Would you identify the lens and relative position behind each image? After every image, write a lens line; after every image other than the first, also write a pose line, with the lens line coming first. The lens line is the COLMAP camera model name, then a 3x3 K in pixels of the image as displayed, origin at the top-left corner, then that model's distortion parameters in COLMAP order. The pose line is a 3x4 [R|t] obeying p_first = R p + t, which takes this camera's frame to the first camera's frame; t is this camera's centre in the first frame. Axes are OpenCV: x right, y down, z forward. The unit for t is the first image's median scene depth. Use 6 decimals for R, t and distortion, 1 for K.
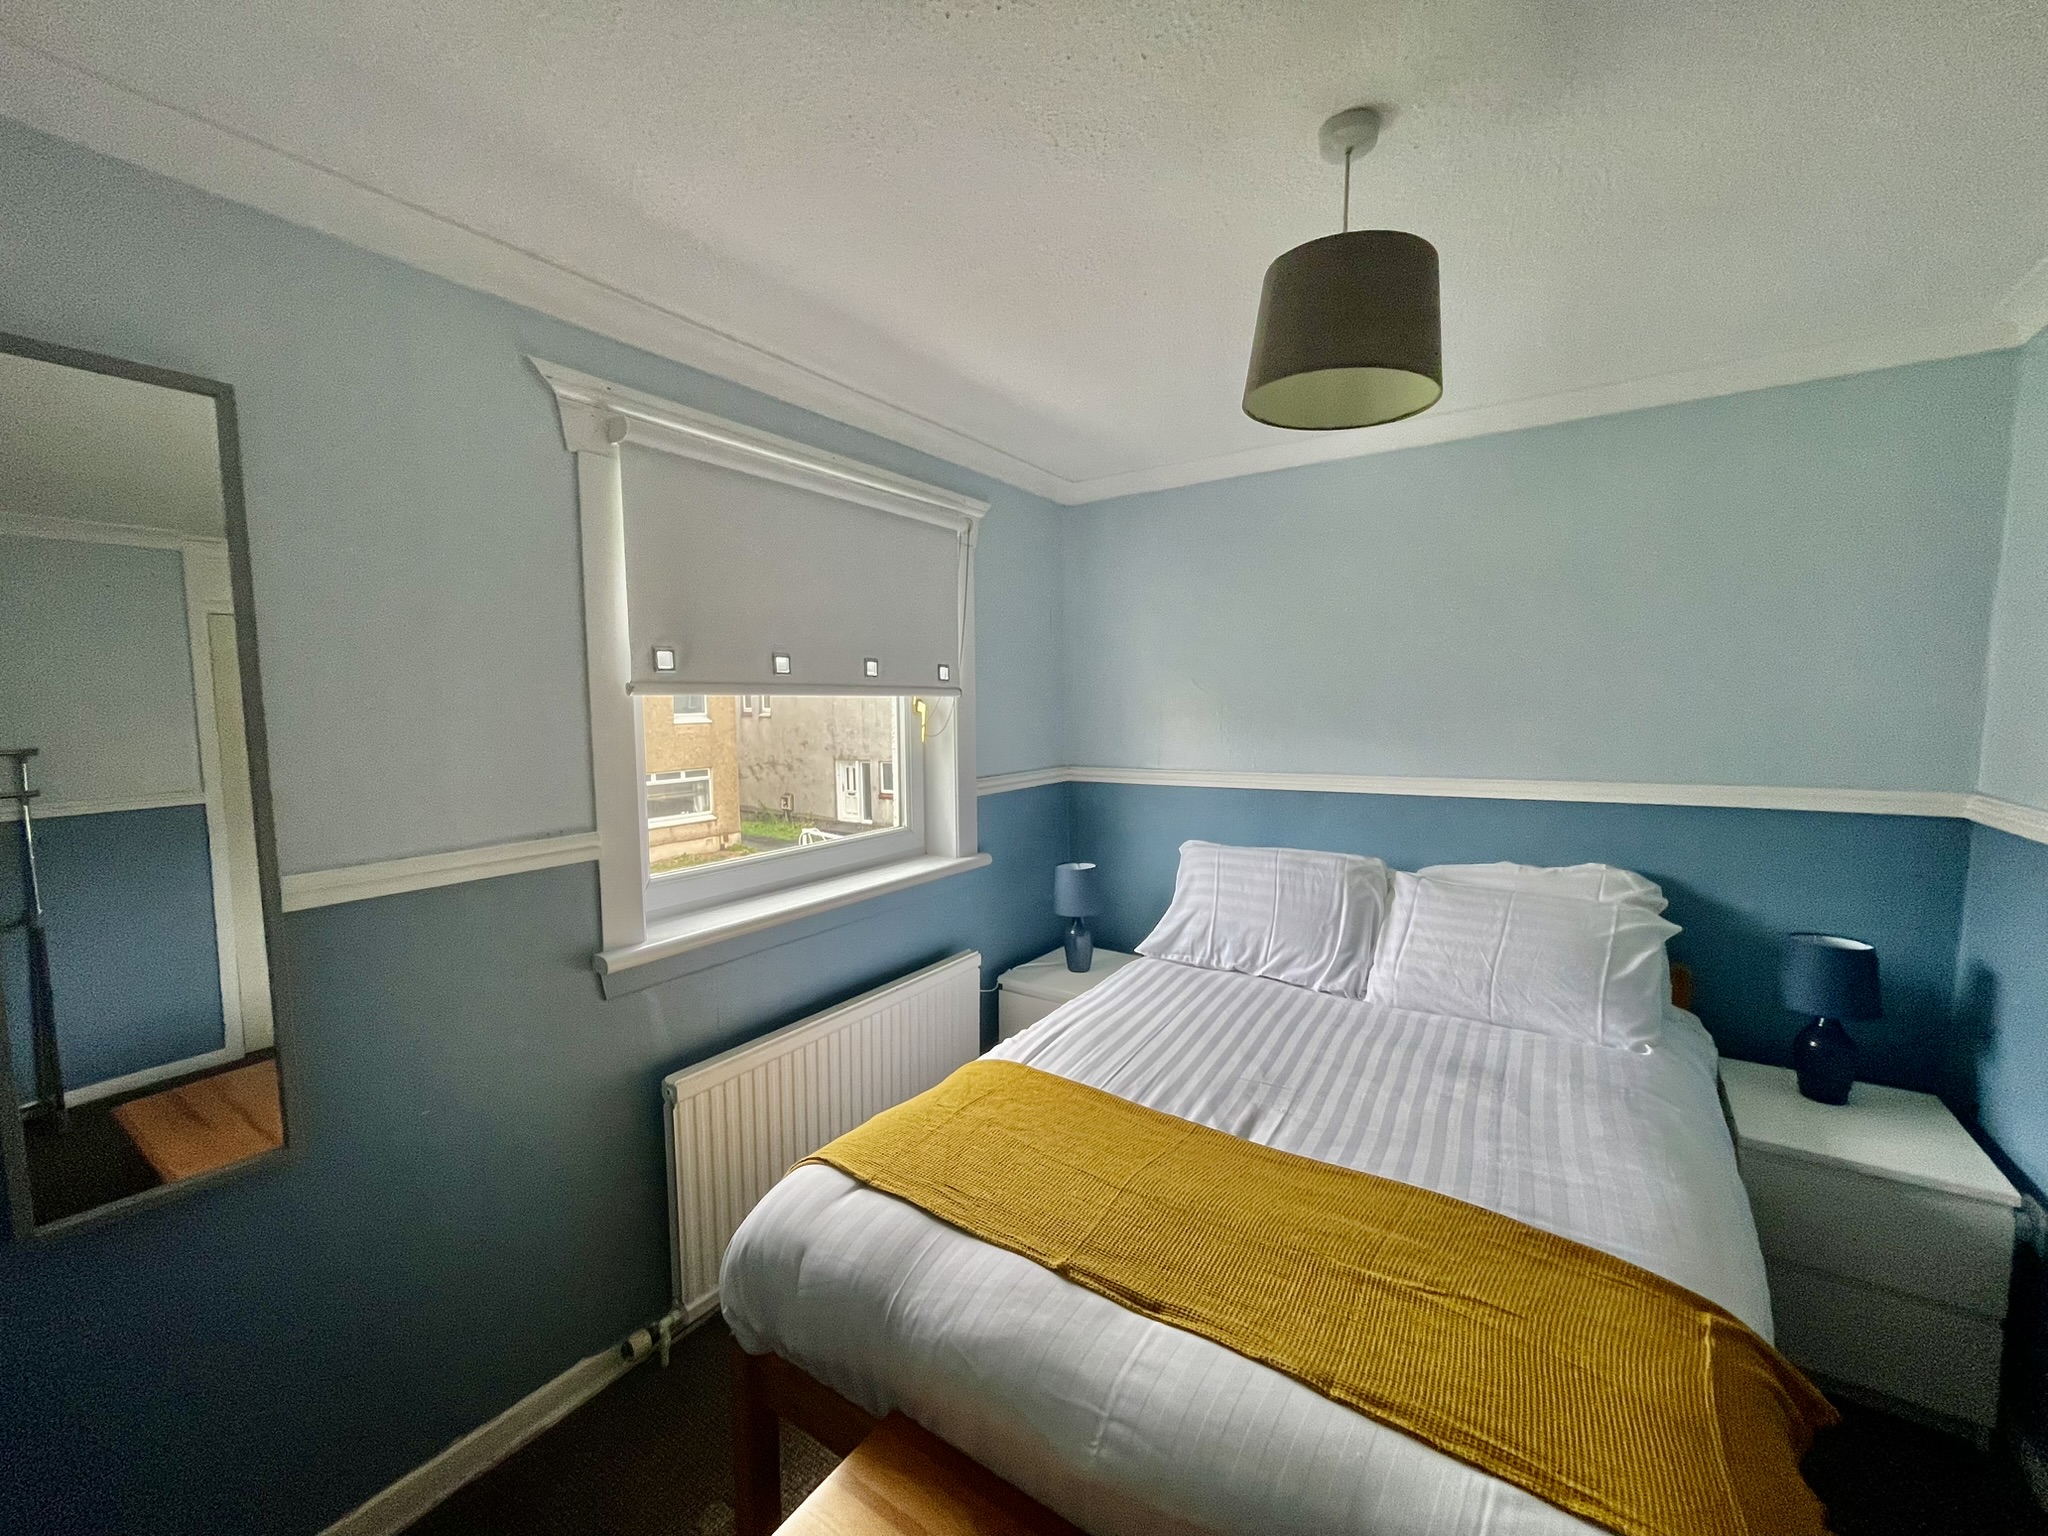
lens RADIAL K [[816.7, 0, 1037.0], [0, 816.7, 771.1], [0, 0, 1]] dist [-0.004107, 0.001155]
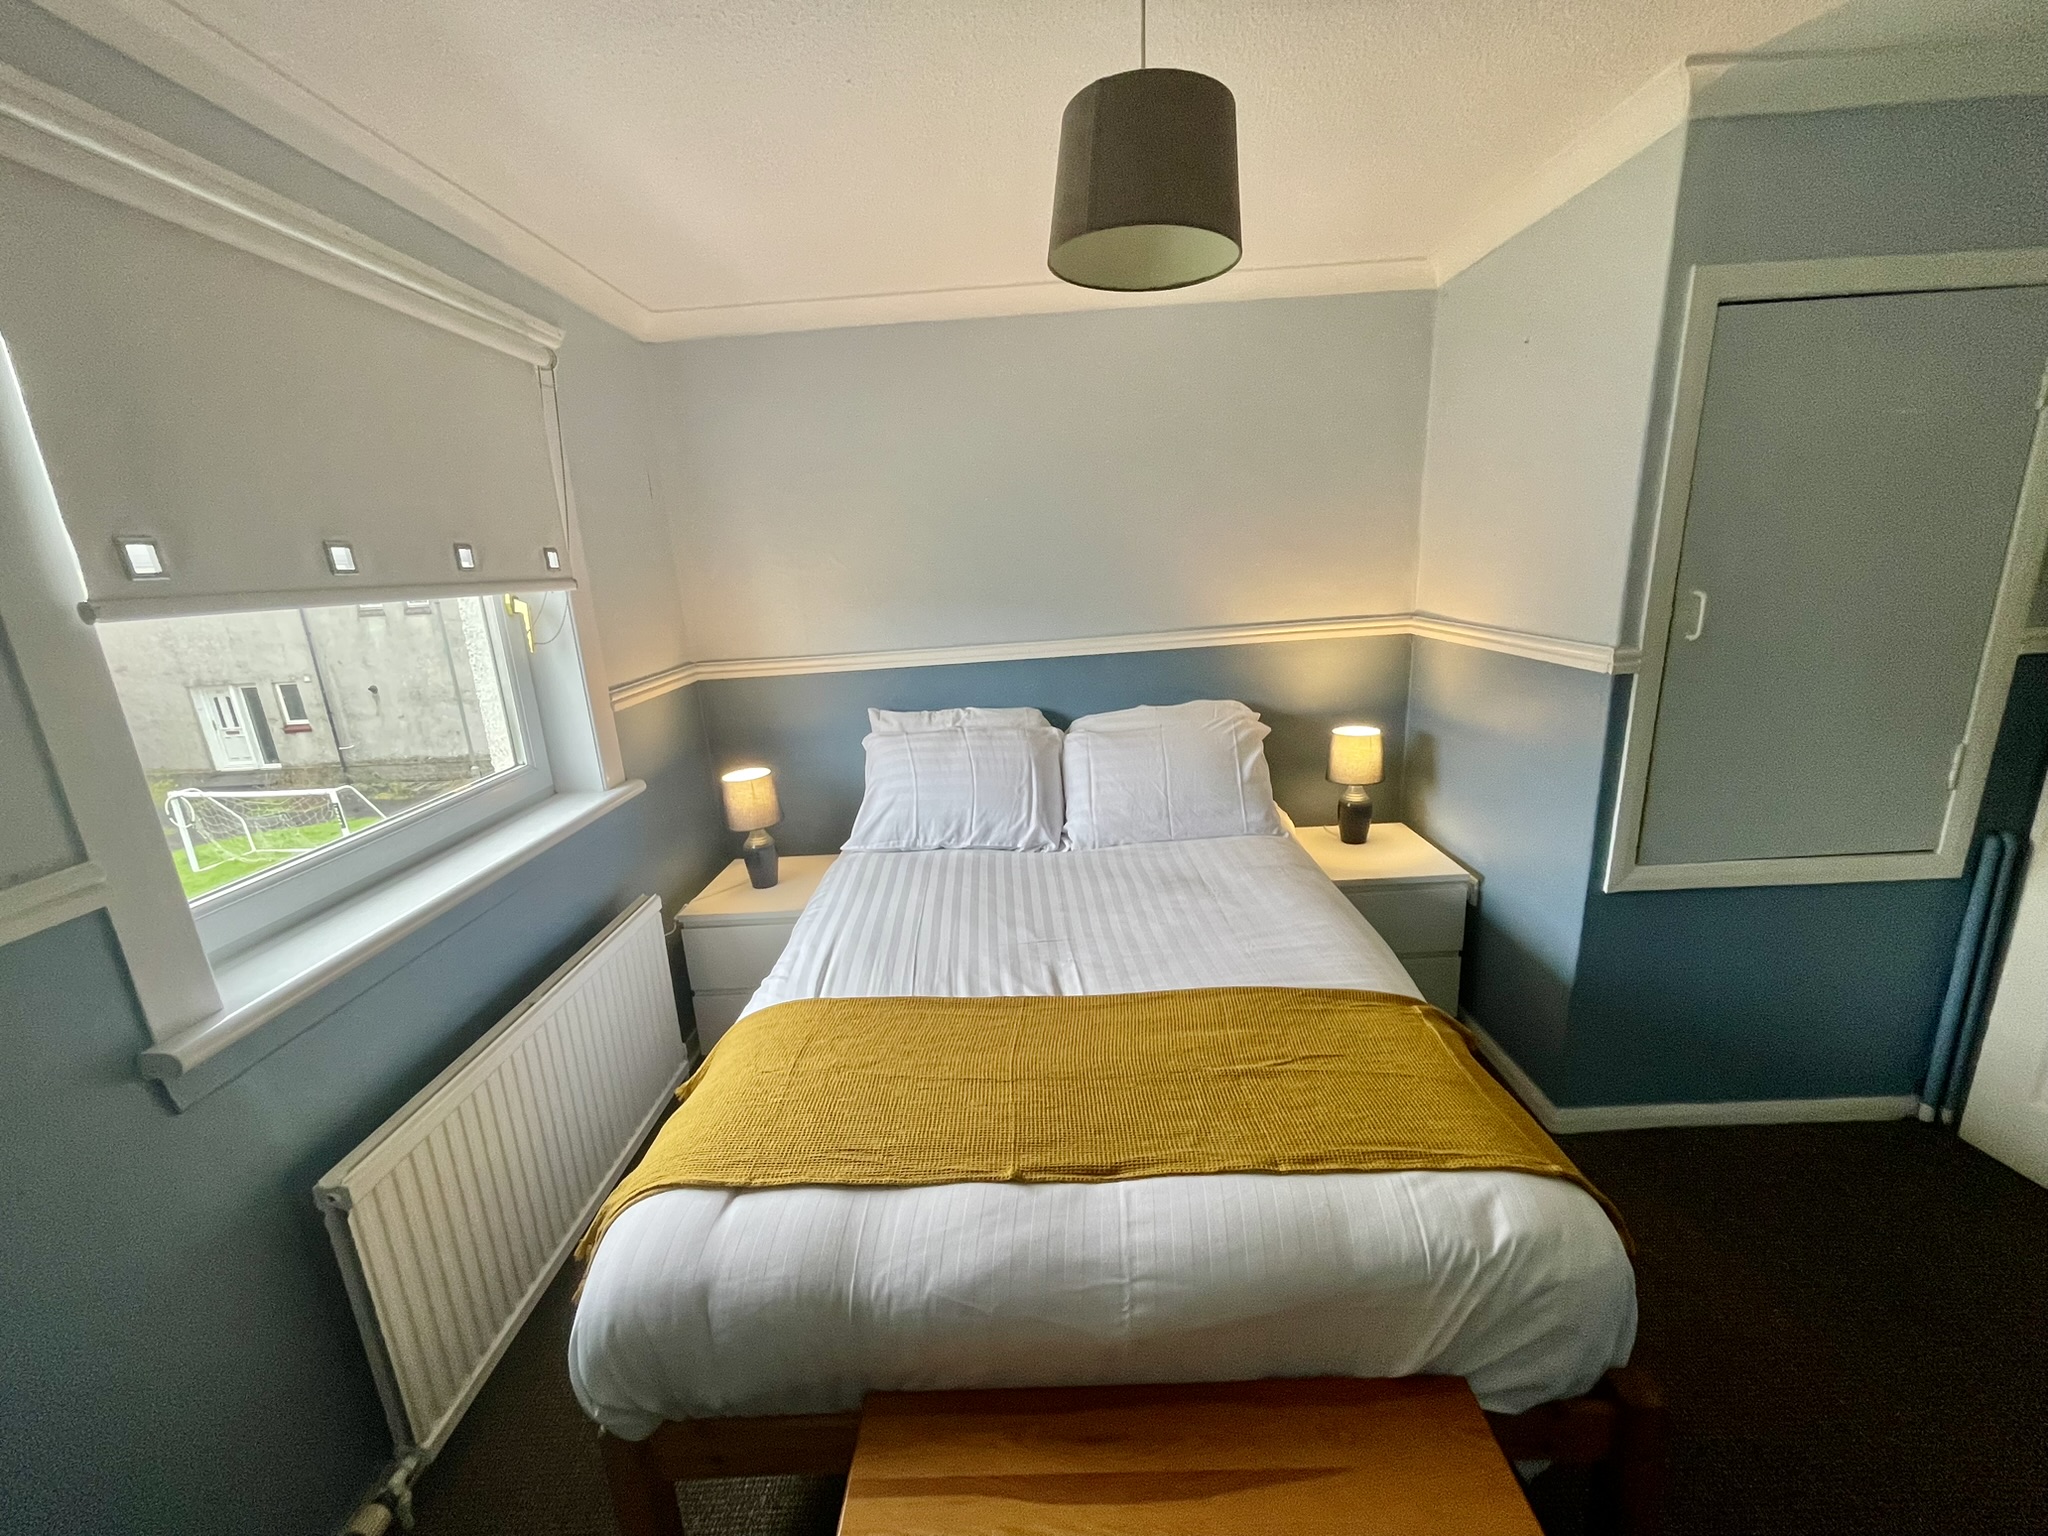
lens RADIAL K [[816.7, 0, 1028.5], [0, 816.7, 764.9], [0, 0, 1]] dist [-0.004107, 0.001155]
pose [[0.837435, -0.171586, 0.518904, -0.251095], [0.094060, 0.980521, 0.172429, -0.030591], [-0.538383, -0.095590, 0.837261, 0.138862]]
